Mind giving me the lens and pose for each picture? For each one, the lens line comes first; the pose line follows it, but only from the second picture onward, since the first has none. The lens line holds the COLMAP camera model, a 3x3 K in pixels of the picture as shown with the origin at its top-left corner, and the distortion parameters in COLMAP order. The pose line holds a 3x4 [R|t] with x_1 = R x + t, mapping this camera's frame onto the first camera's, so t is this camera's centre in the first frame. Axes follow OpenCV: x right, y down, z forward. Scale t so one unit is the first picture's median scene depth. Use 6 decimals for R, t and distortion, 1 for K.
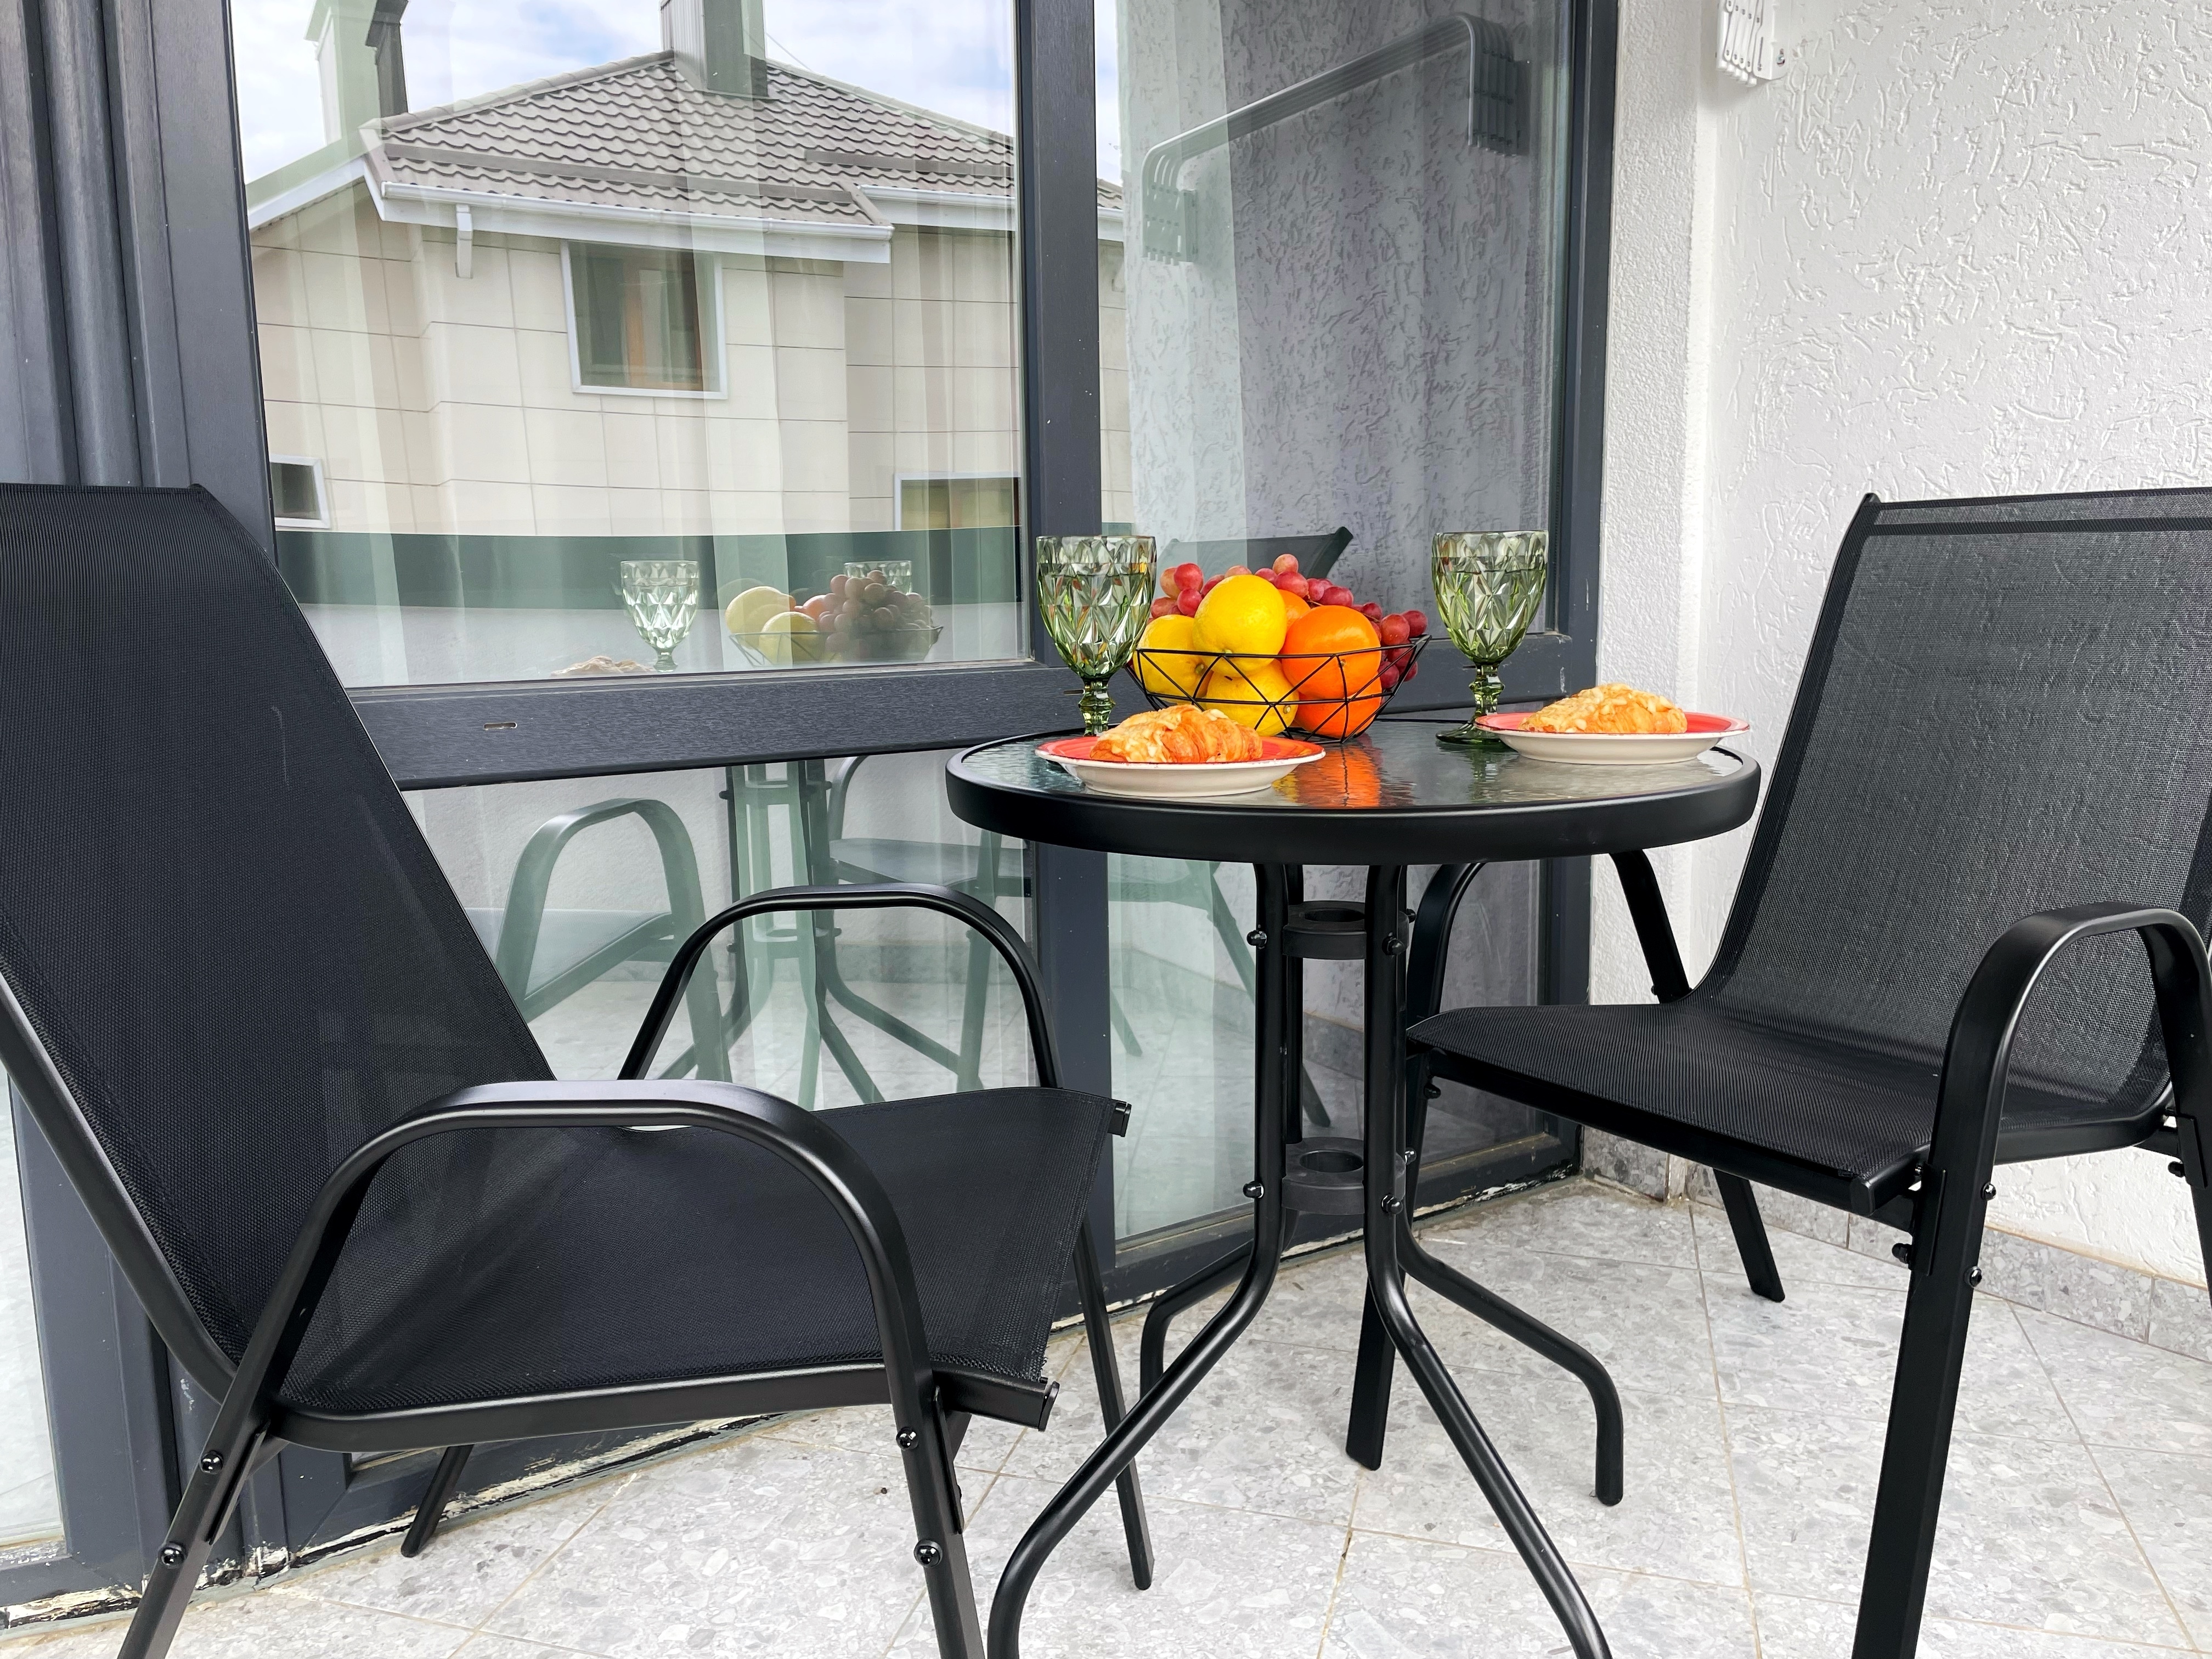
lens RADIAL K [[1636.0, 0, 1098.2], [0, 1636.0, 814.6], [0, 0, 1]] dist [0.087827, -0.121189]
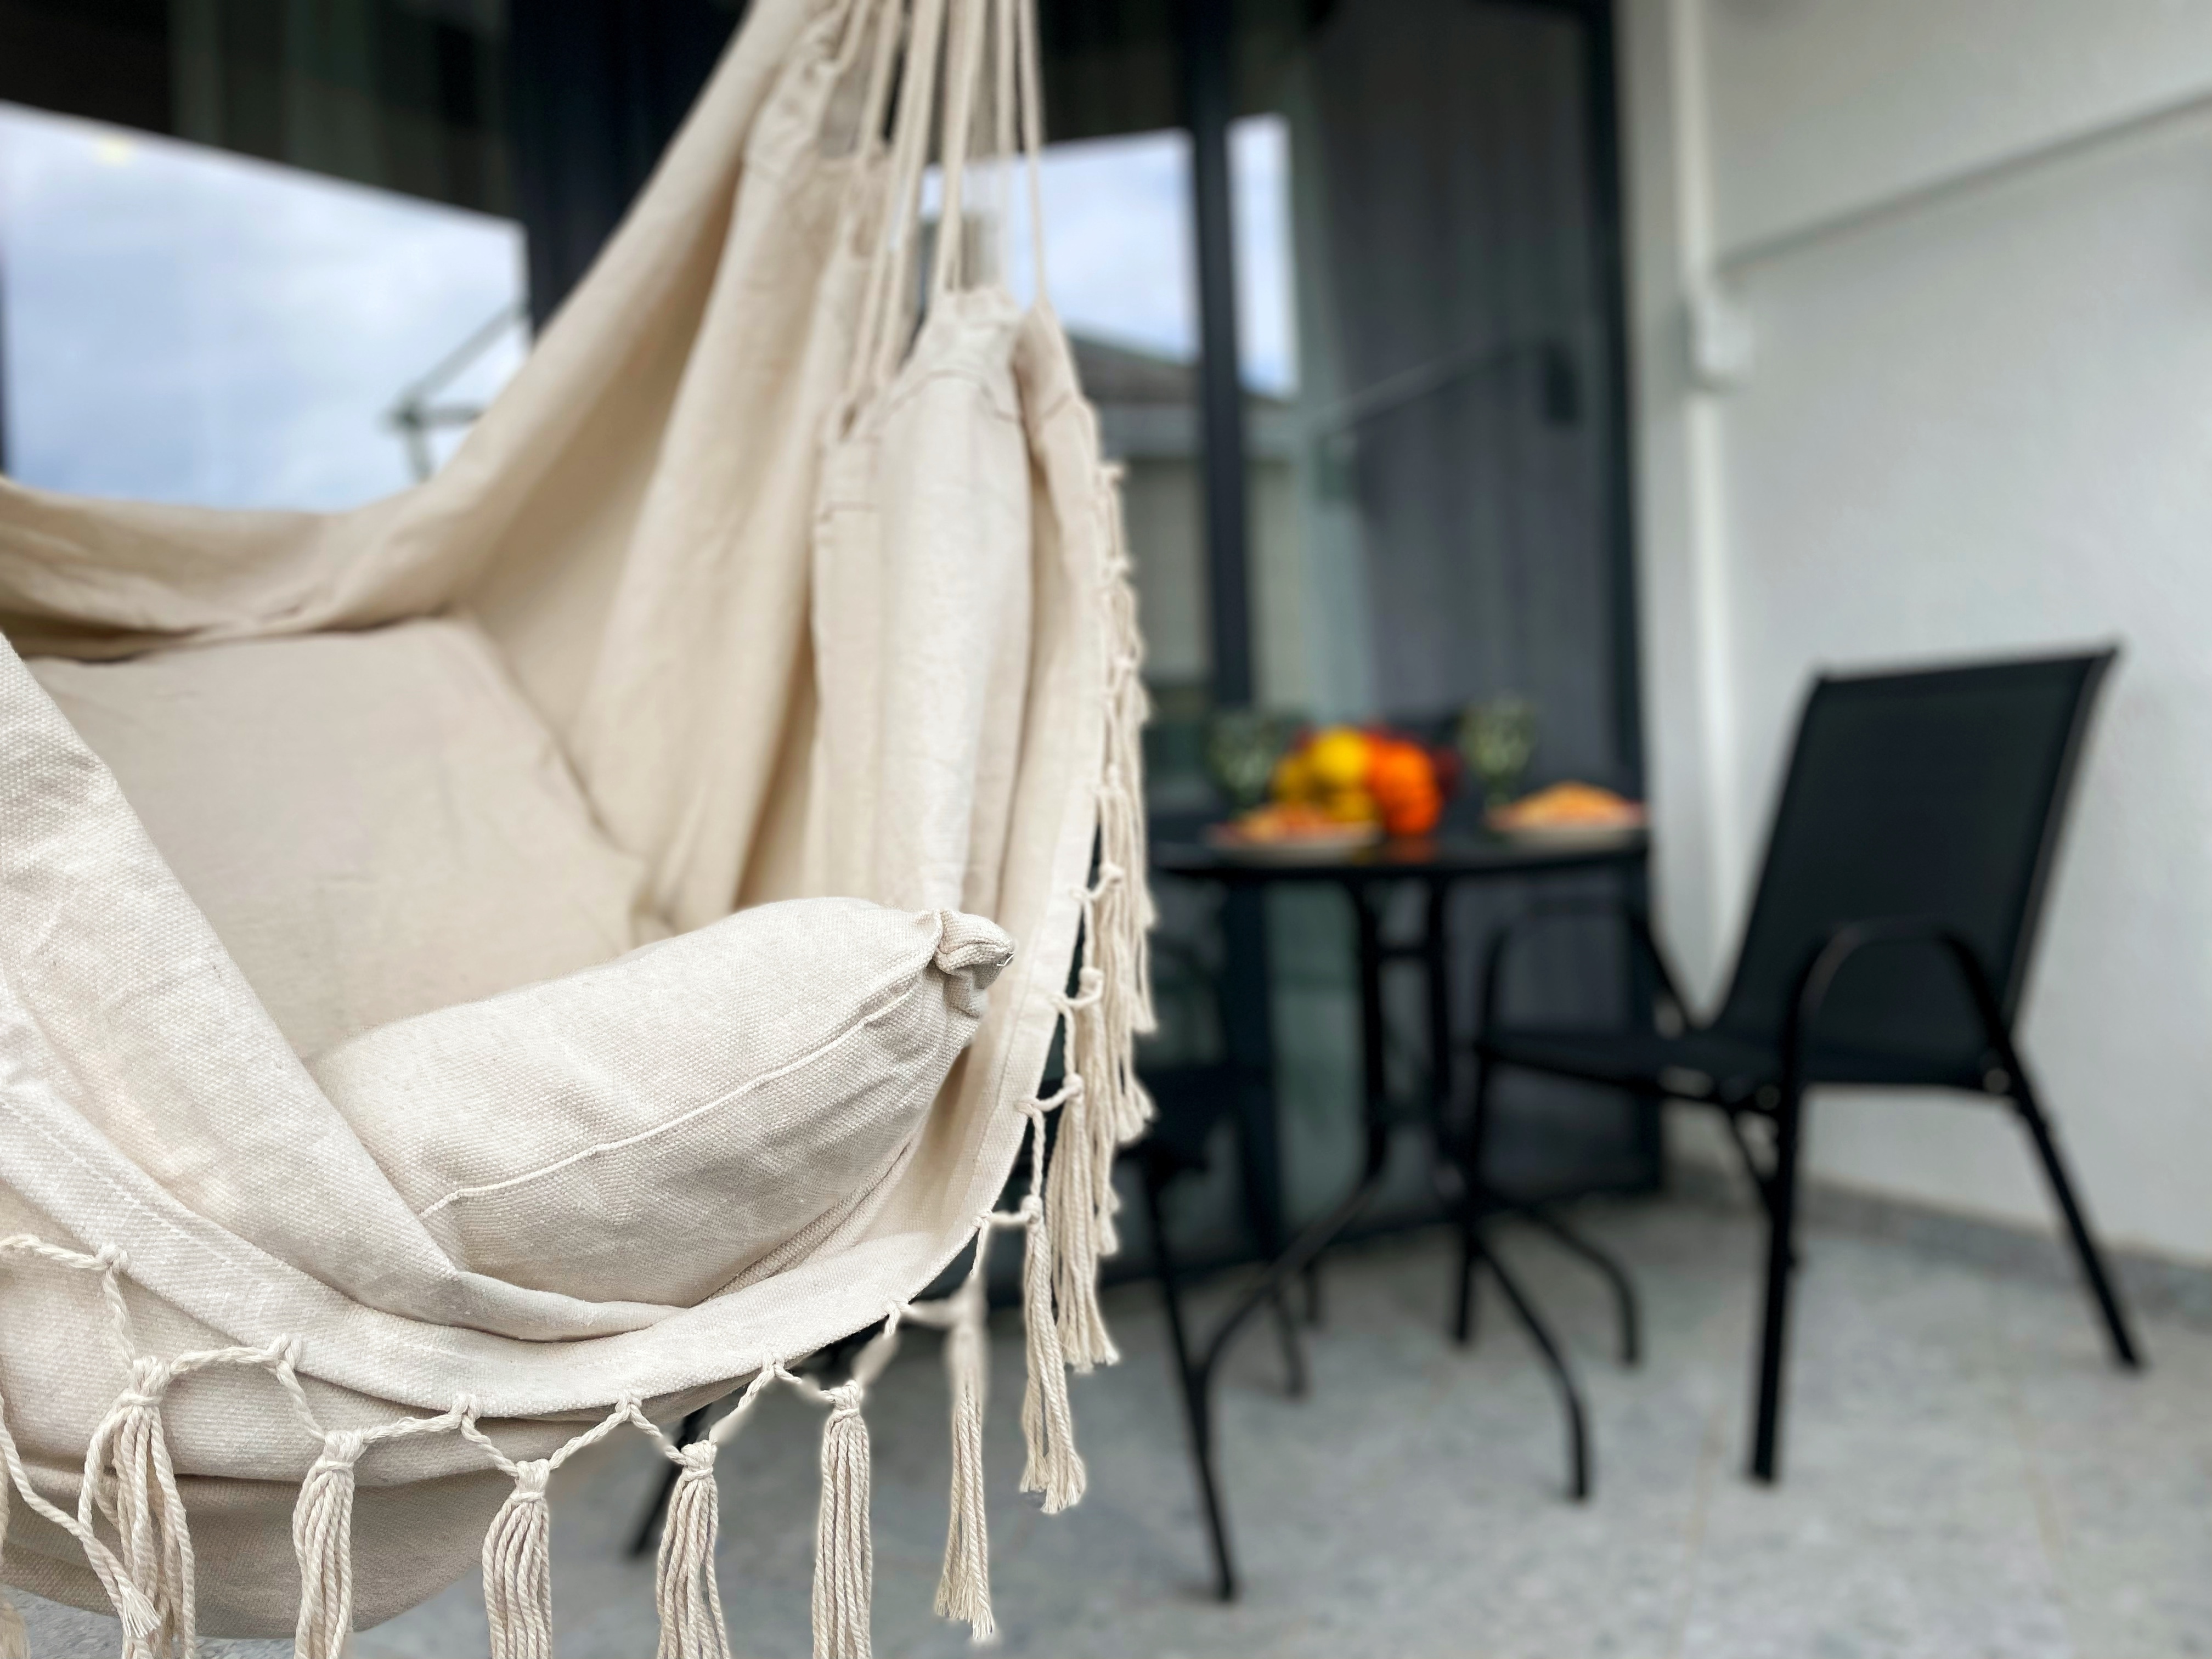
lens RADIAL K [[1636.0, 0, 1098.2], [0, 1636.0, 814.6], [0, 0, 1]] dist [0.087827, -0.121189]
pose [[0.992993, -0.020973, -0.116294, 0.035117], [0.008312, 0.994083, -0.108302, 0.103878], [0.117877, 0.106577, 0.987292, -0.598236]]
